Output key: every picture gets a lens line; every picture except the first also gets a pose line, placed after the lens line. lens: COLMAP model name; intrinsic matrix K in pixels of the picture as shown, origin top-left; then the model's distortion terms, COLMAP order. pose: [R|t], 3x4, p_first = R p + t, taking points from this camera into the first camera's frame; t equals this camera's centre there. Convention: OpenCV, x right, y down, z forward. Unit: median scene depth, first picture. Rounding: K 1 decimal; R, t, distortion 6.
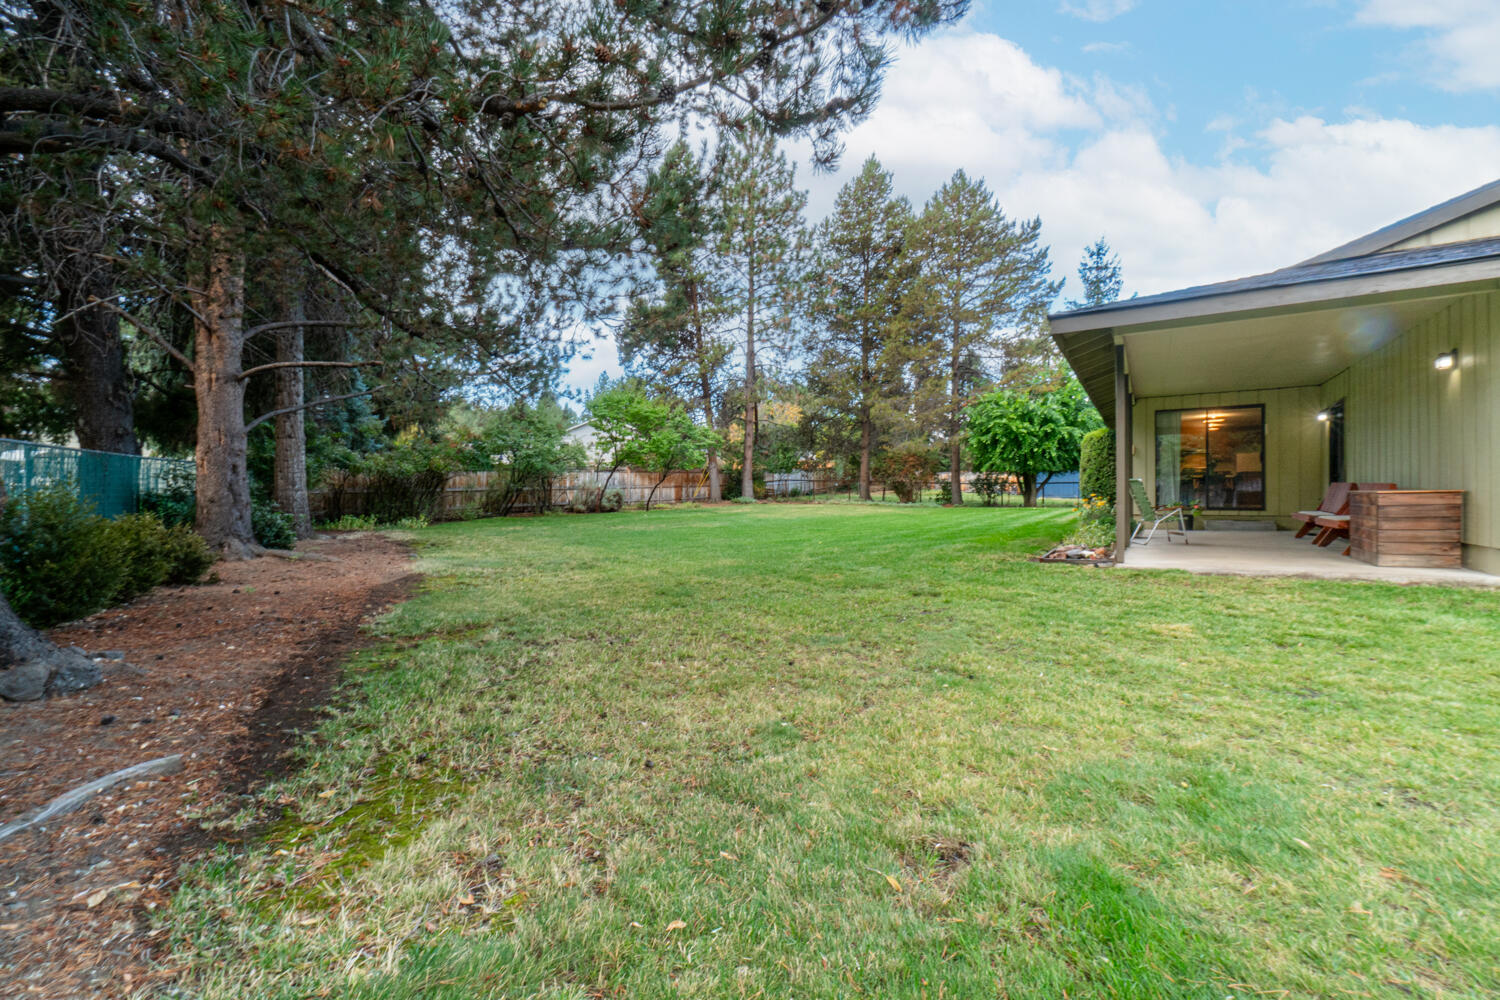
lens RADIAL K [[655.5, 0, 747.9], [0, 655.5, 481.5], [0, 0, 1]] dist [0.012908, 0.000065]
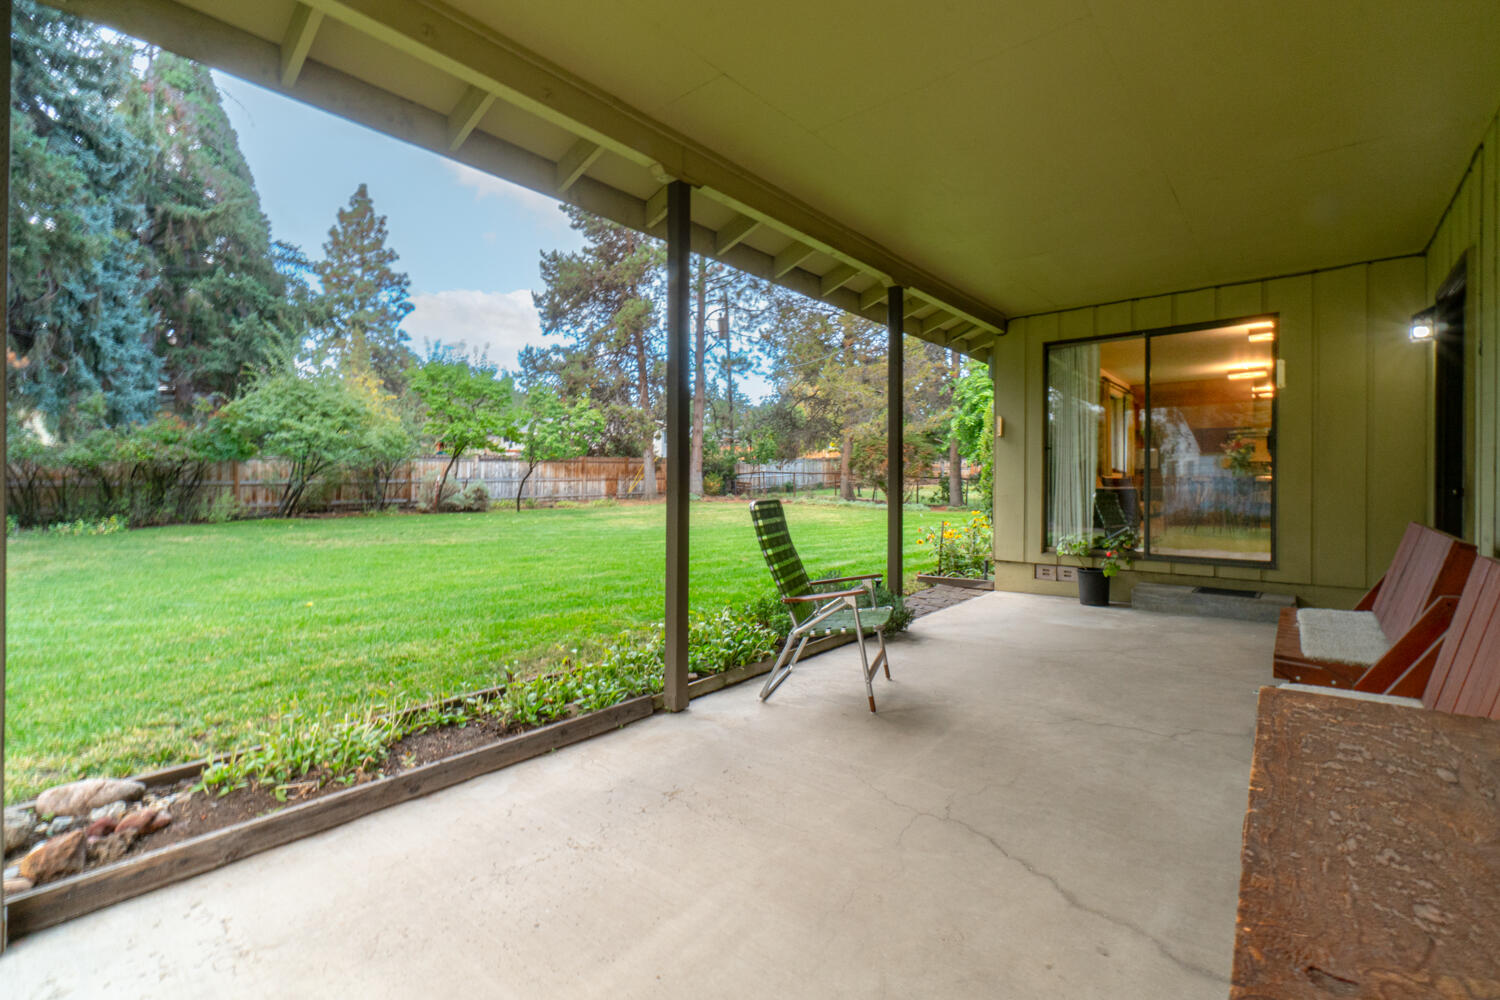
lens RADIAL K [[655.5, 0, 747.9], [0, 655.5, 481.5], [0, 0, 1]] dist [0.012908, 0.000065]
pose [[0.987663, 0.012046, -0.156131, 0.250522], [-0.009310, 0.999790, 0.018242, -0.008090], [0.156318, -0.016563, 0.987568, 0.259327]]
